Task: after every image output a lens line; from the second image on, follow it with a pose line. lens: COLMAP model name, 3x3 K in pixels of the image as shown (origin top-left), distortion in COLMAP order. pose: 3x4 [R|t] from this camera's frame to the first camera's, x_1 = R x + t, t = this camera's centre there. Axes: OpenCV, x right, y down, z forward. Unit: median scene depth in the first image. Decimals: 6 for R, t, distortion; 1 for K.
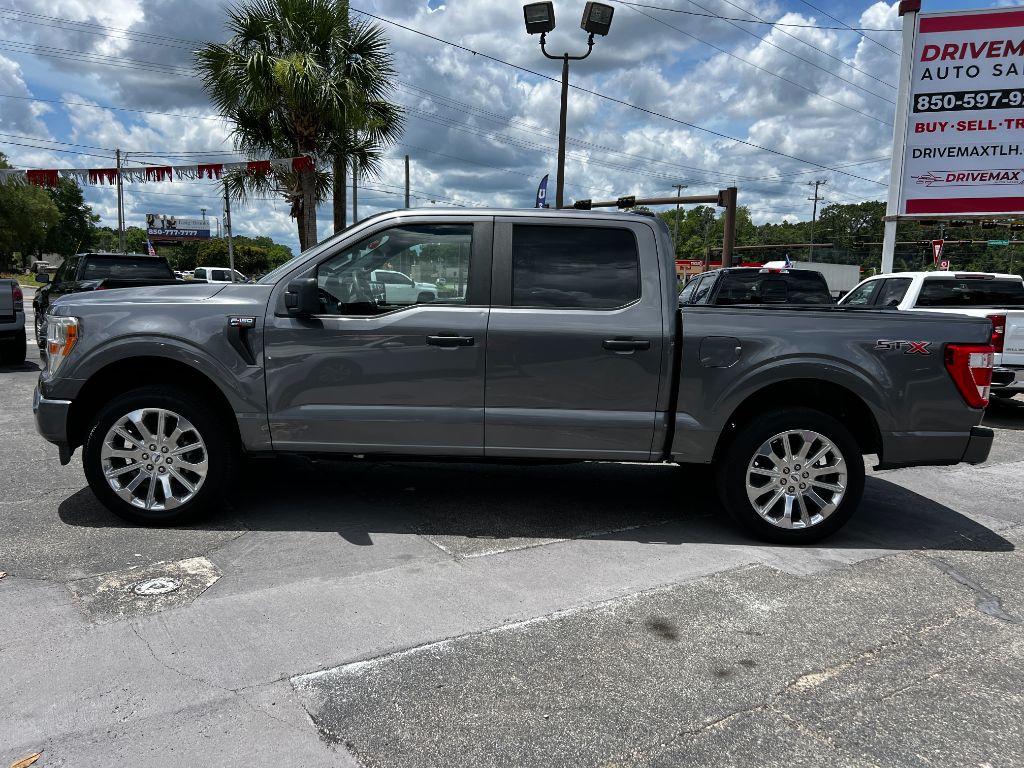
lens RADIAL K [[789.9, 0, 516.3], [0, 789.9, 379.0], [0, 0, 1]] dist [0.014513, -0.022165]
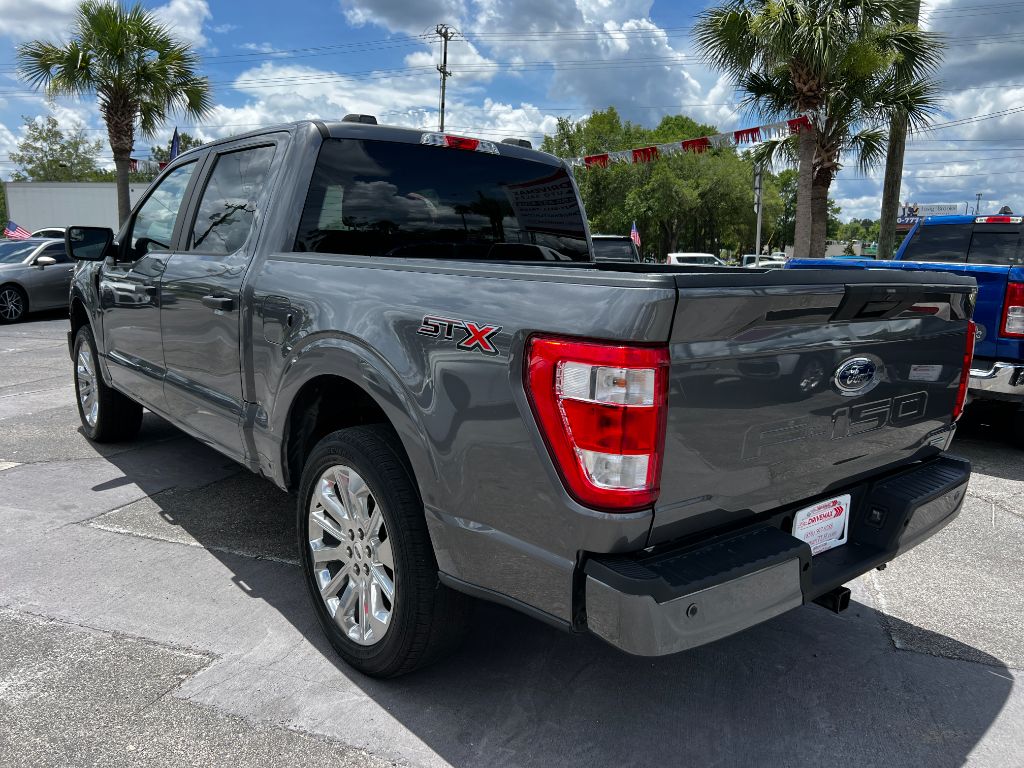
lens RADIAL K [[789.9, 0, 513.8], [0, 789.9, 390.2], [0, 0, 1]] dist [0.014513, -0.022165]
pose [[0.599759, 0.117664, -0.791482, 0.869251], [-0.100078, 0.992393, 0.071696, -0.043708], [0.793898, 0.036209, 0.606972, 0.753357]]
